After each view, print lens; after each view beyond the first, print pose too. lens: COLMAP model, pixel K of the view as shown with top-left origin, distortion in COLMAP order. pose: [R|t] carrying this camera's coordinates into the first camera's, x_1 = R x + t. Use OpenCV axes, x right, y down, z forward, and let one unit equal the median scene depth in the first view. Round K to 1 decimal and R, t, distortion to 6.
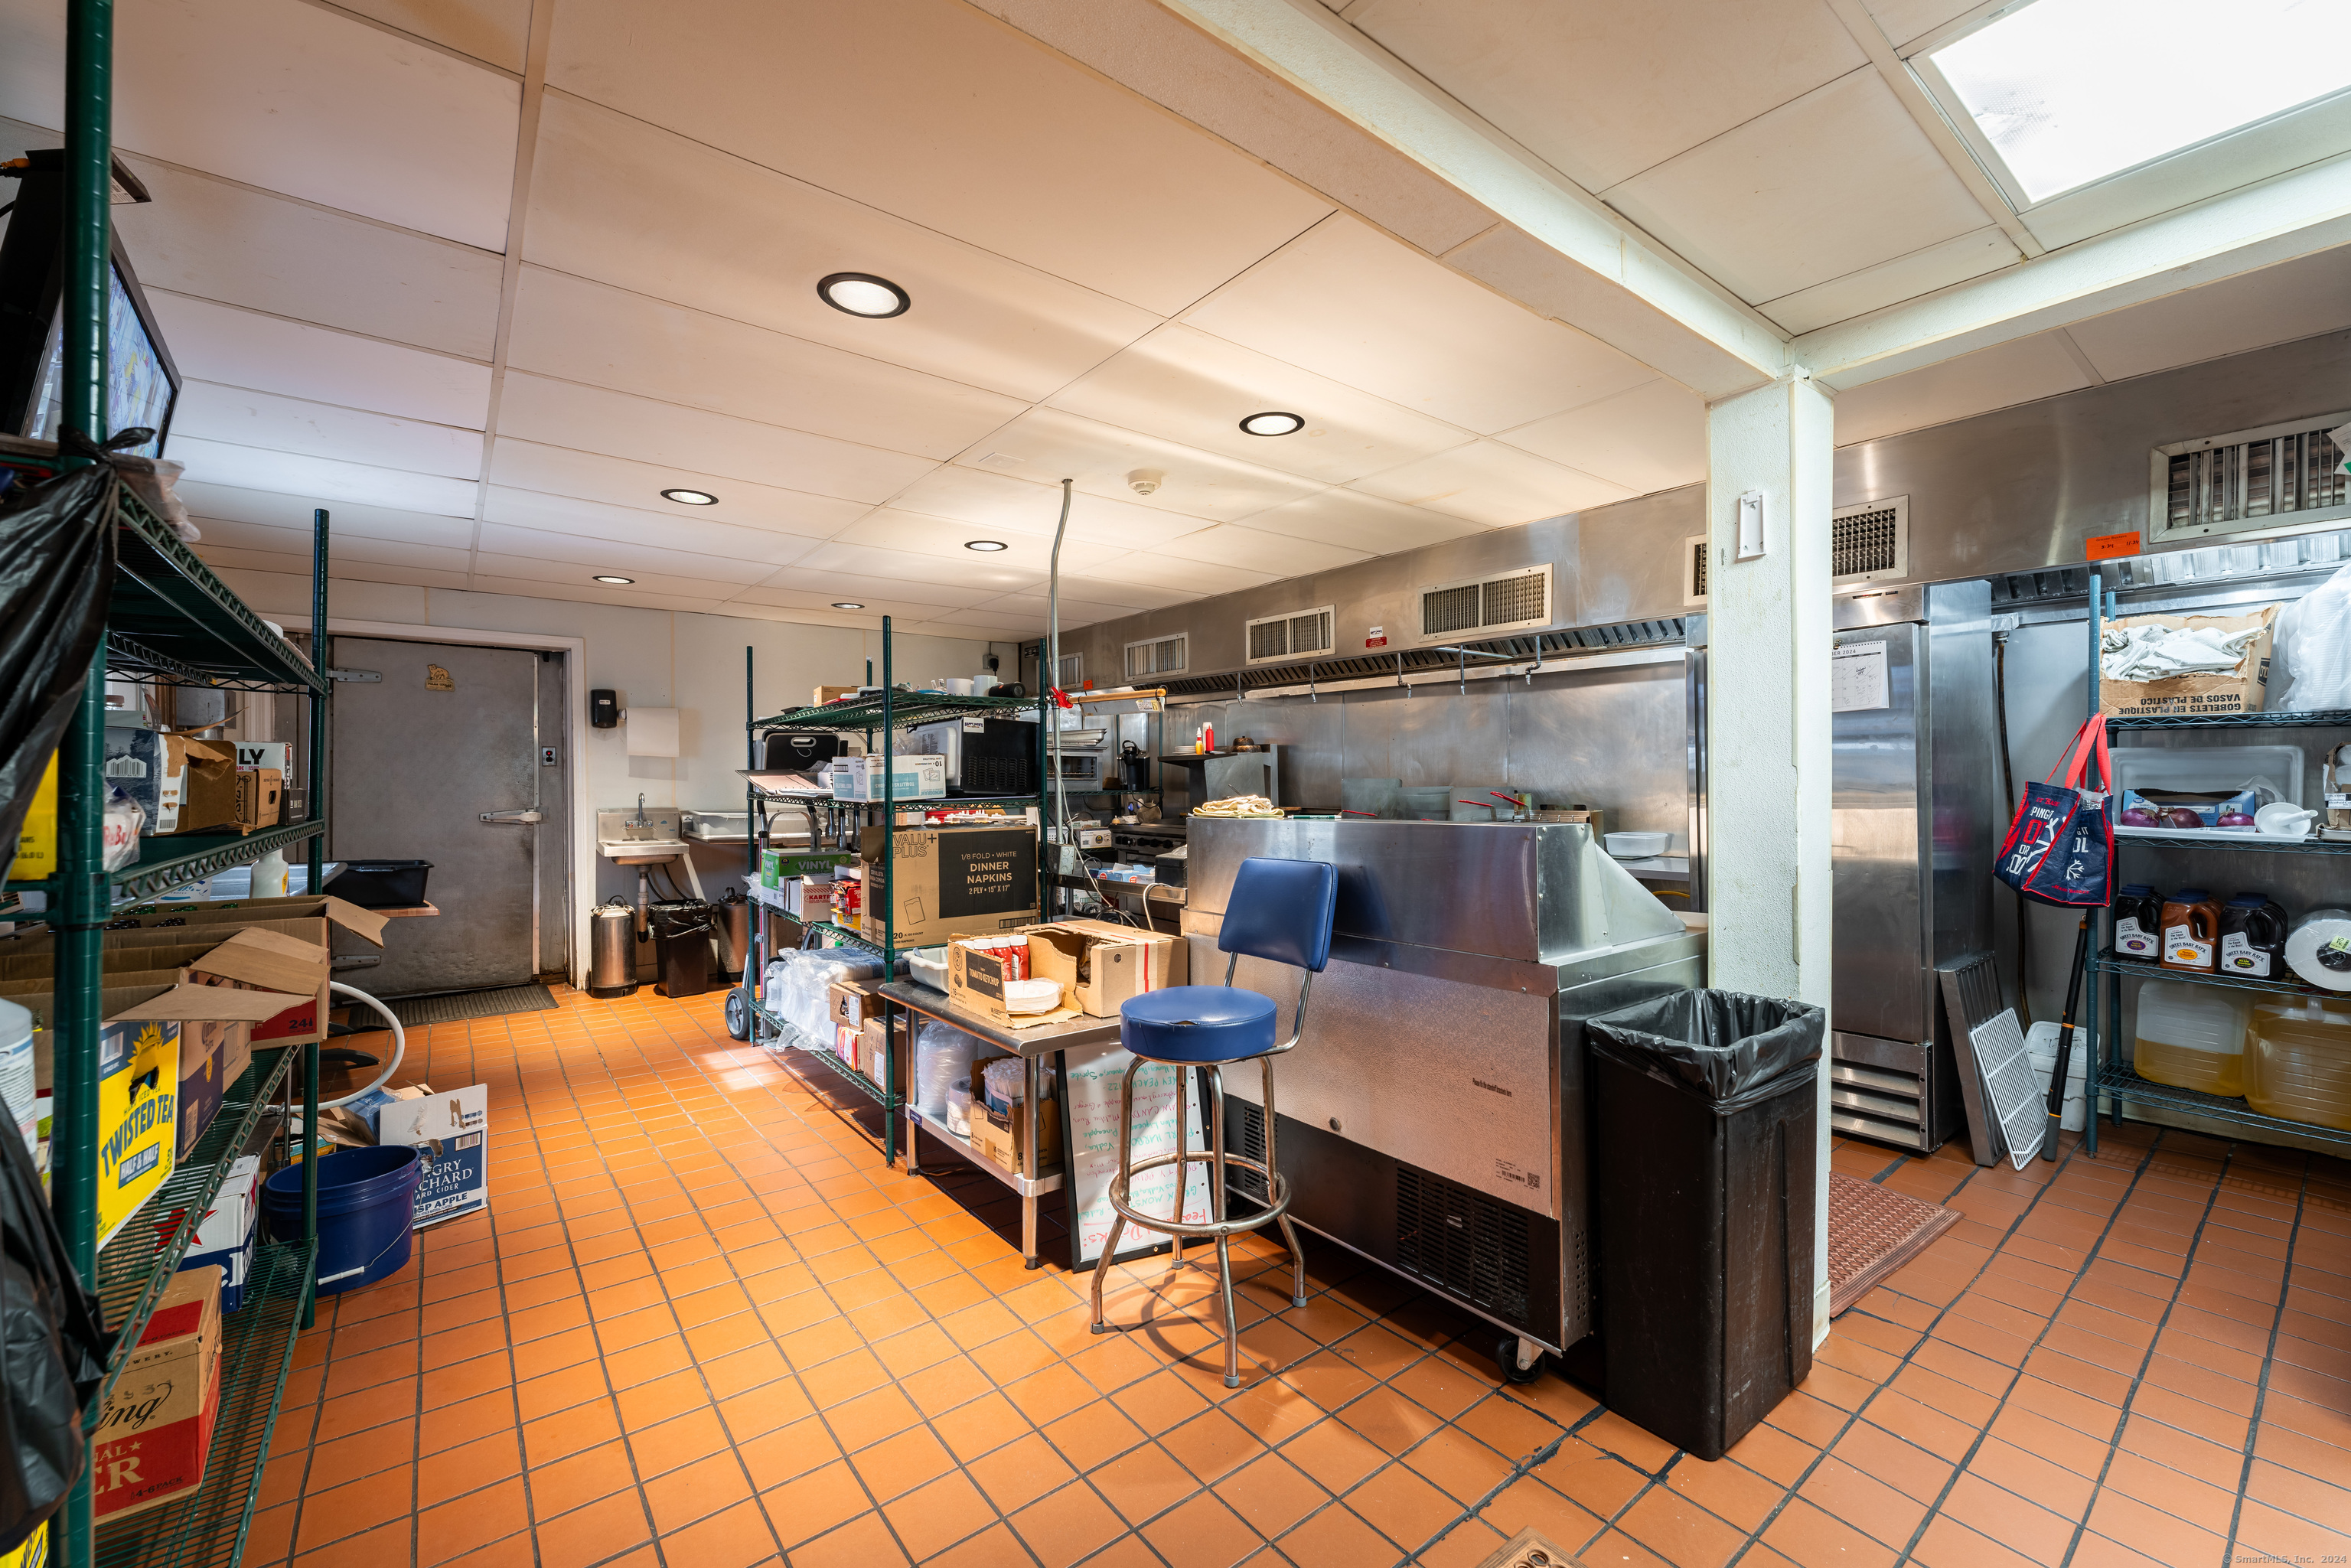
lens RADIAL K [[937.1, 0, 1164.4], [0, 937.1, 788.1], [0, 0, 1]] dist [0.004785, -0.000614]
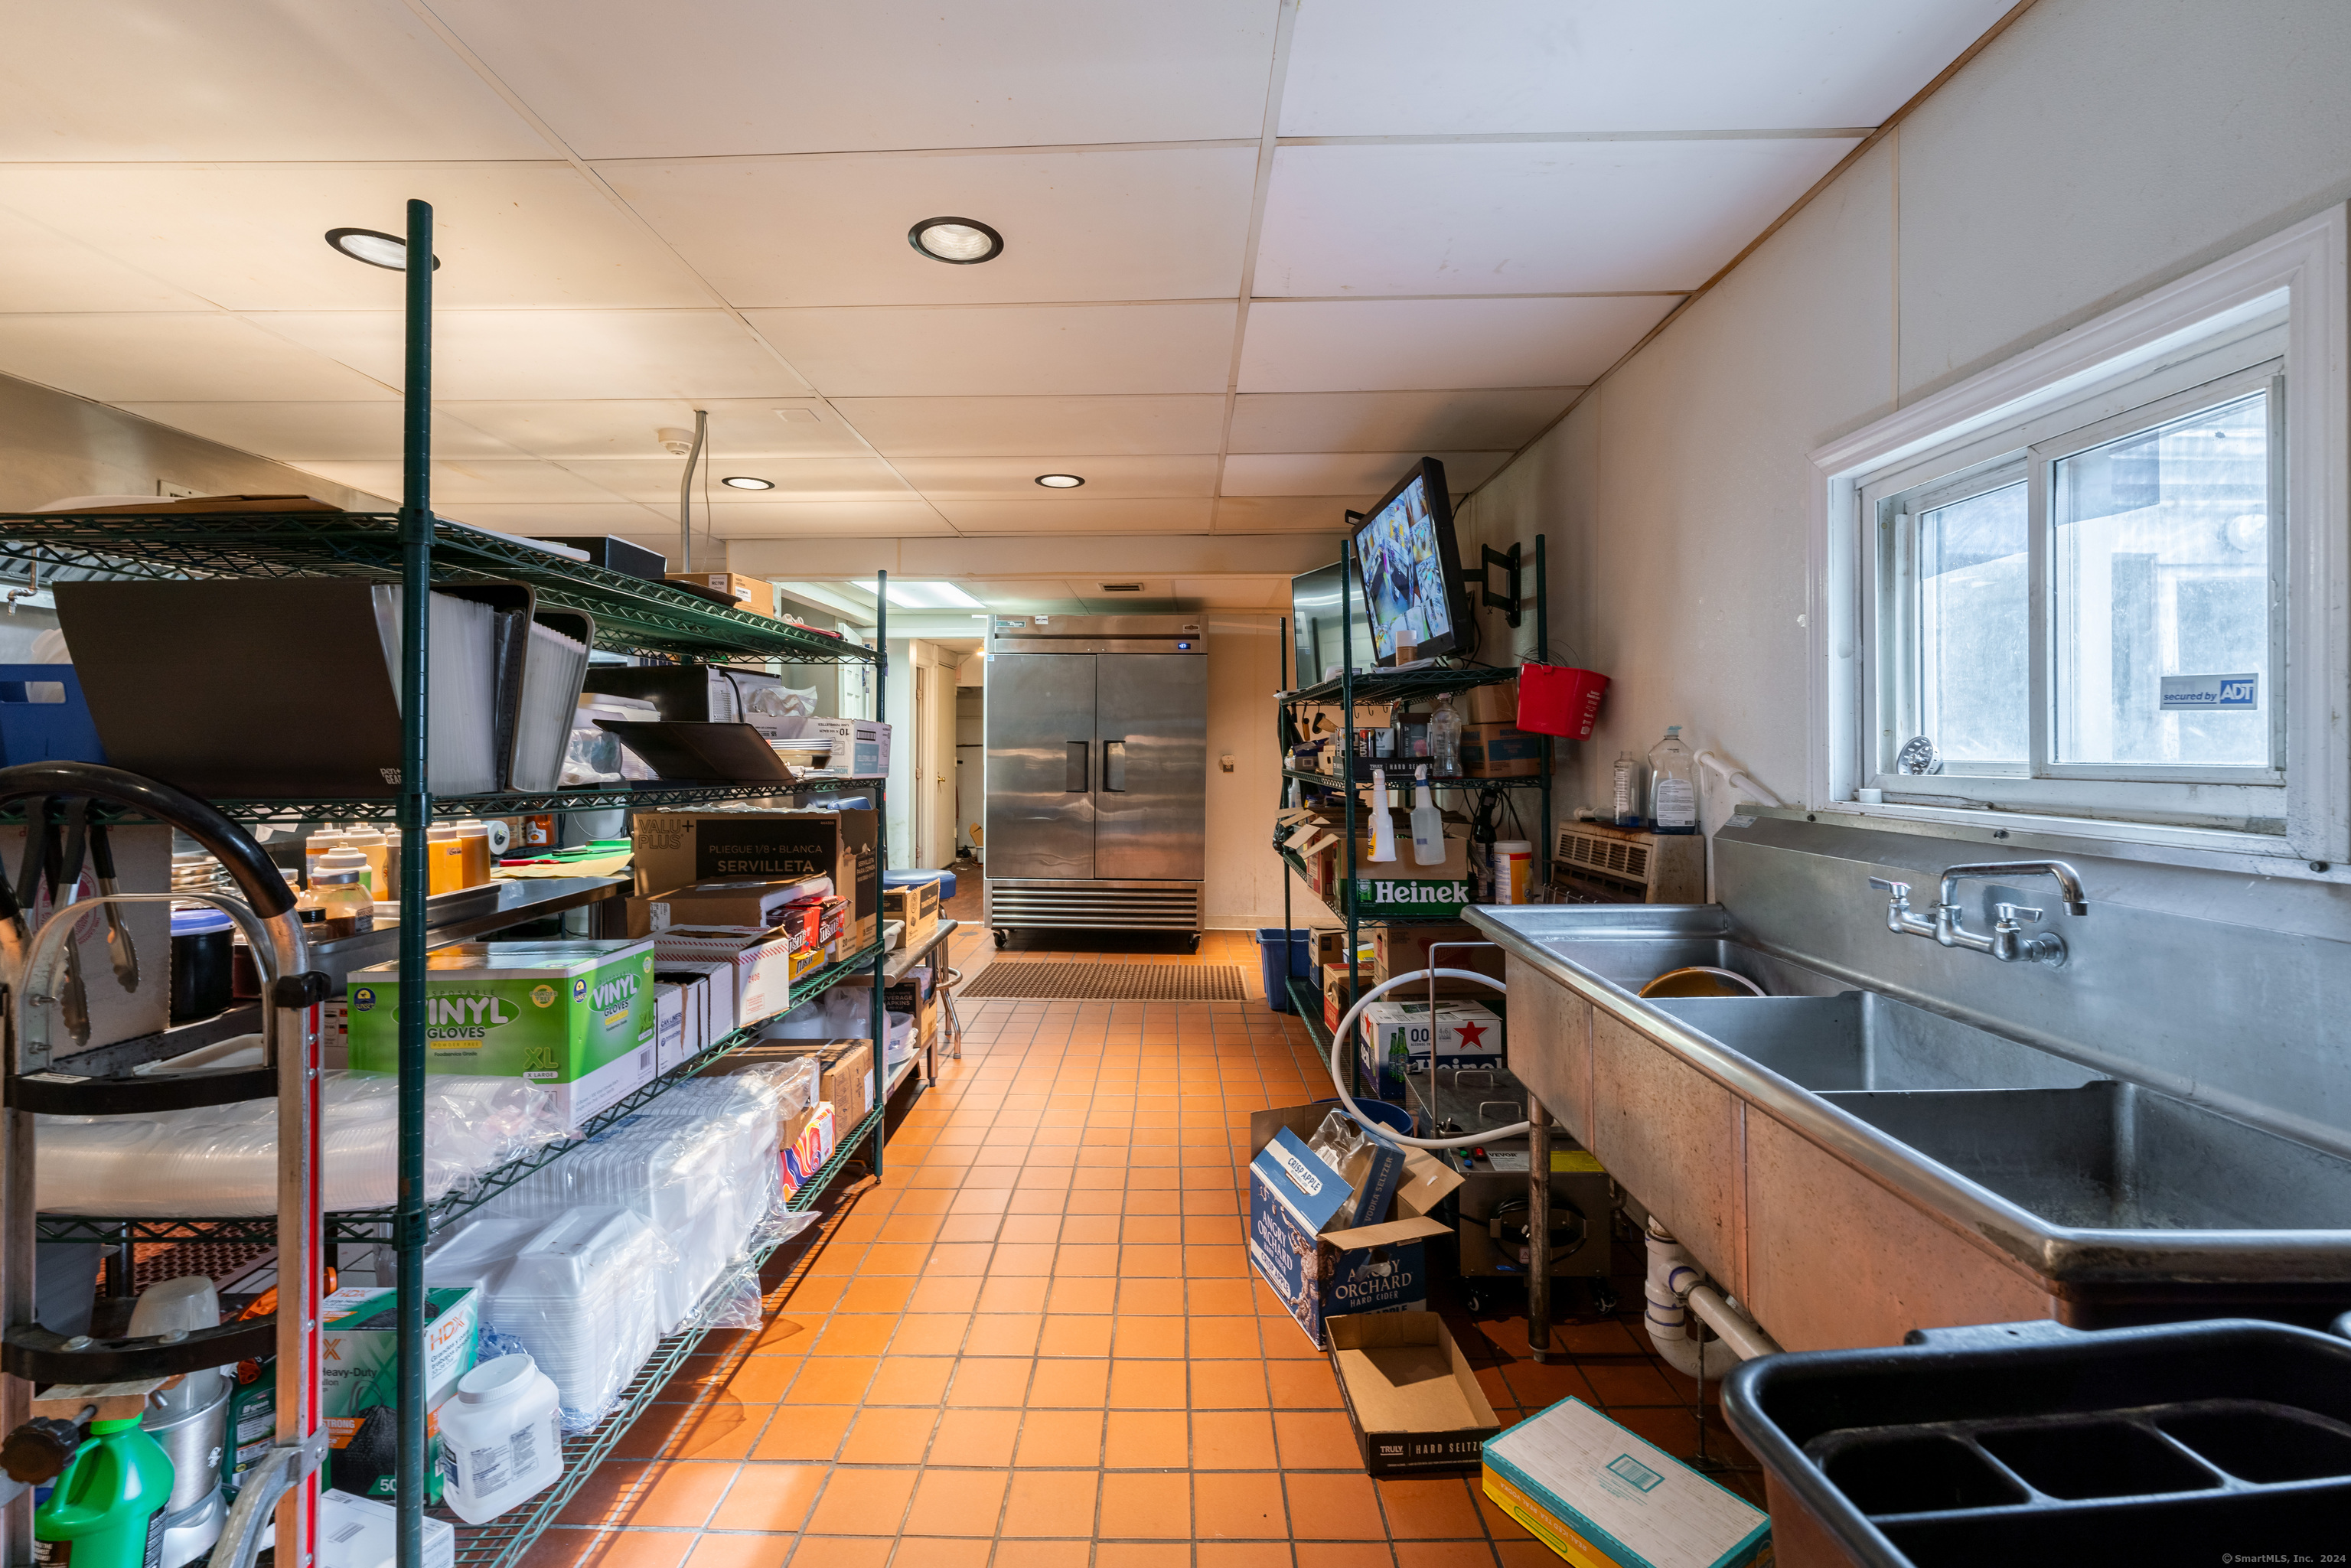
lens RADIAL K [[992.6, 0, 1170.0], [0, 992.6, 748.2], [0, 0, 1]] dist [0.000013, 0.000006]
pose [[-0.783900, 0.007144, 0.620846, -0.818882], [0.004158, 0.999972, -0.006256, -0.005054], [-0.620873, -0.002323, -0.783908, 1.168811]]
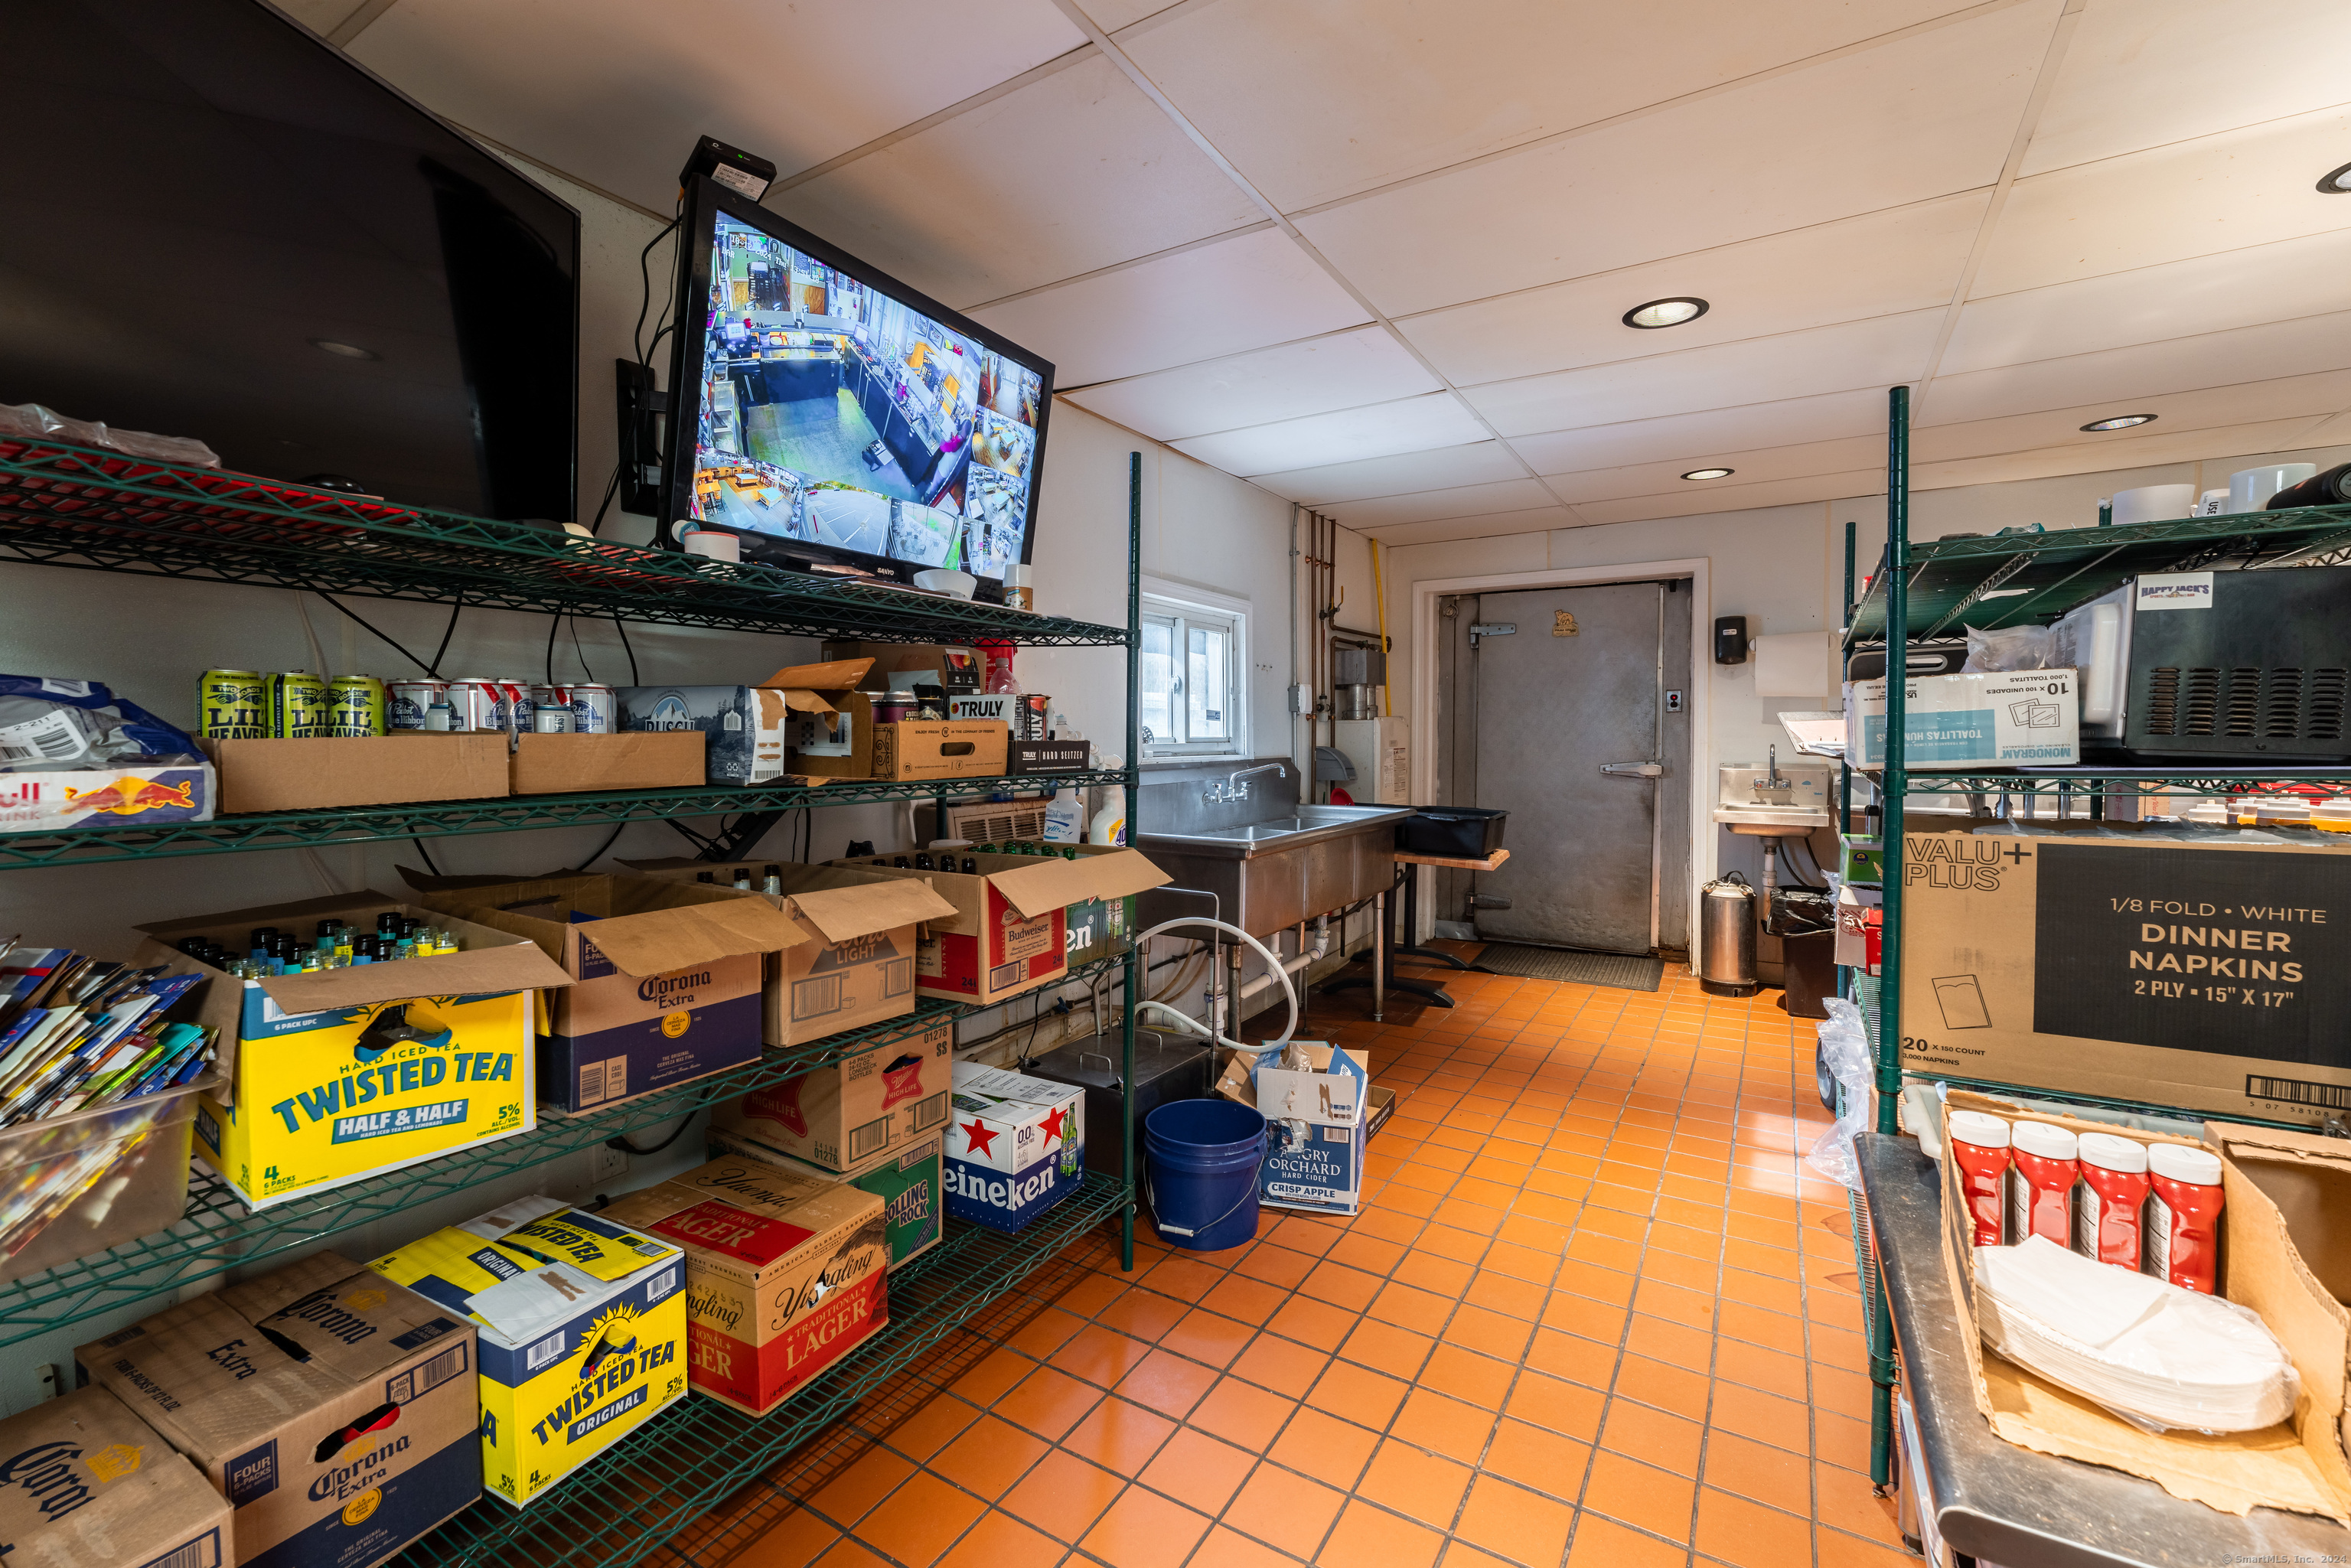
lens RADIAL K [[976.1, 0, 1173.5], [0, 976.1, 774.1], [0, 0, 1]] dist [0.001252, 0.000199]
pose [[0.354493, 0.038423, -0.934269, 0.038695], [-0.002284, 0.999188, 0.040226, -0.002442], [0.935056, -0.012126, 0.354293, 0.356944]]
